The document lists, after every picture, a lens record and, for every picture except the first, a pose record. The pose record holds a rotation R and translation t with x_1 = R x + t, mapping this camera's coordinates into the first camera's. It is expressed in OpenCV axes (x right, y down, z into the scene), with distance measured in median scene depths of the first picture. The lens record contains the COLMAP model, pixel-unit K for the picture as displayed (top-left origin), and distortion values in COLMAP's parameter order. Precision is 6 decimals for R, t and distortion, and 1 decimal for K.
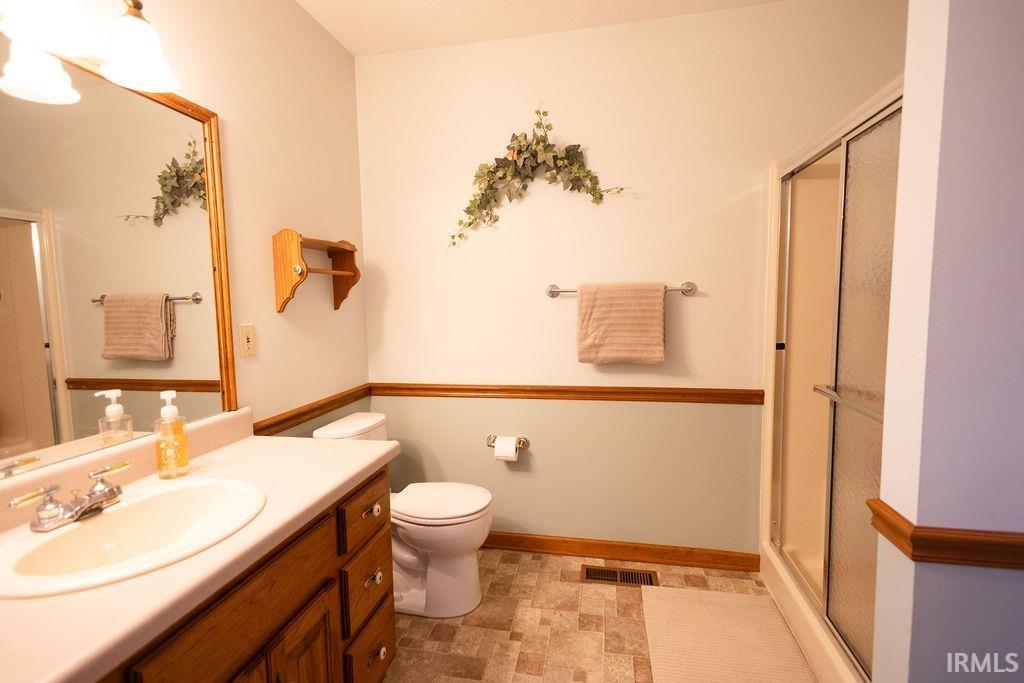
lens RADIAL K [[471.0, 0, 515.2], [0, 471.0, 340.5], [0, 0, 1]] dist [0.016050, -0.002925]
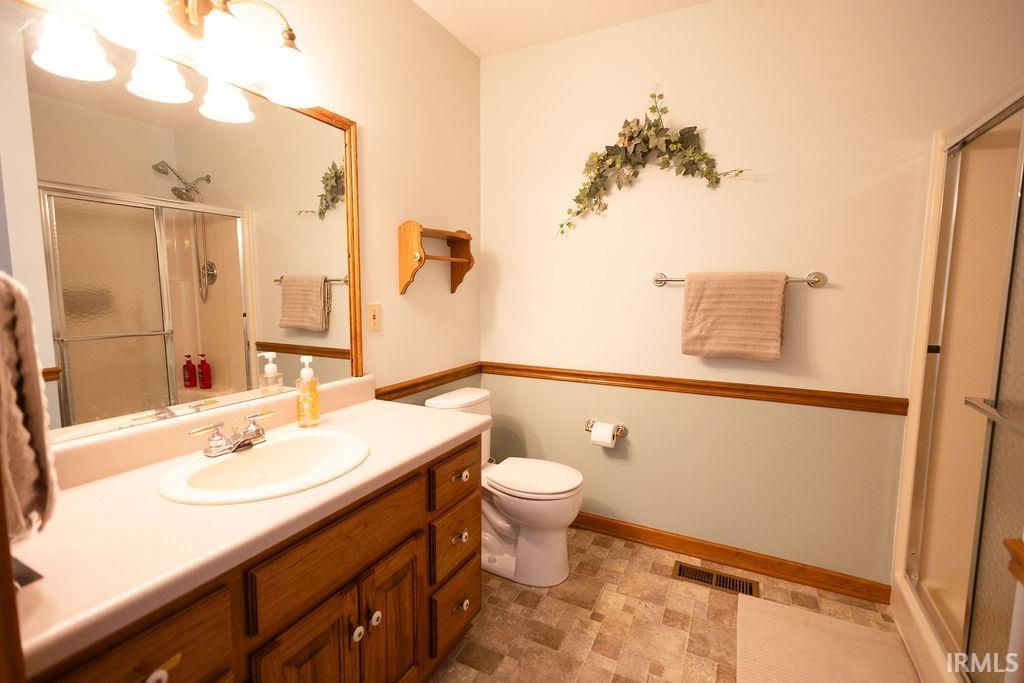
lens RADIAL K [[471.0, 0, 568.2], [0, 471.0, 337.6], [0, 0, 1]] dist [0.016050, -0.002925]
pose [[0.964169, 0.050616, -0.260415, 0.174458], [-0.045435, 0.998632, 0.025882, -0.001787], [0.261369, -0.013122, 0.965150, 0.004552]]
